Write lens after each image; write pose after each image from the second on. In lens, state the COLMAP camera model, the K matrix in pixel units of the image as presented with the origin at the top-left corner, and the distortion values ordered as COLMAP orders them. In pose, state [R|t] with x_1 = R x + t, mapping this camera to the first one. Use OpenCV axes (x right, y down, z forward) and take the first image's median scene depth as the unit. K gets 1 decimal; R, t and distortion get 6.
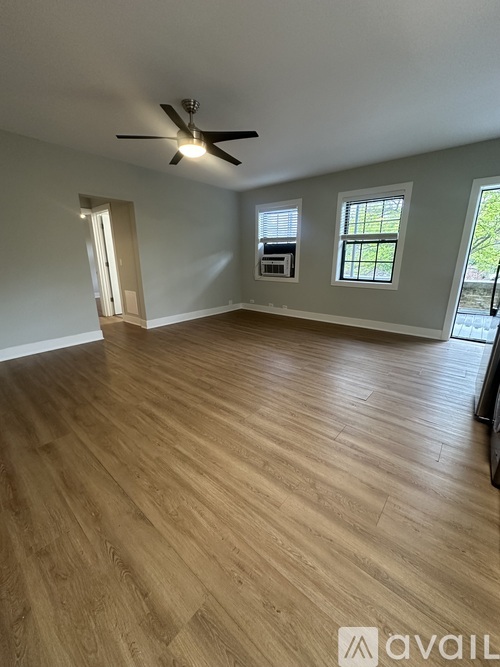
lens RADIAL K [[265.5, 0, 251.3], [0, 265.5, 334.0], [0, 0, 1]] dist [-0.004205, 0.000511]
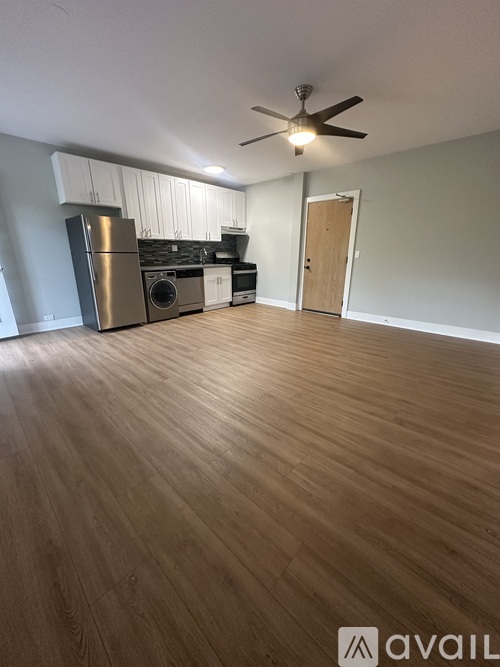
lens RADIAL K [[265.5, 0, 249.4], [0, 265.5, 335.4], [0, 0, 1]] dist [-0.004205, 0.000511]
pose [[-0.998568, -0.016493, 0.050892, -0.104357], [0.014454, 0.832735, 0.553483, -0.747848], [-0.051508, 0.553426, -0.831304, 2.669015]]
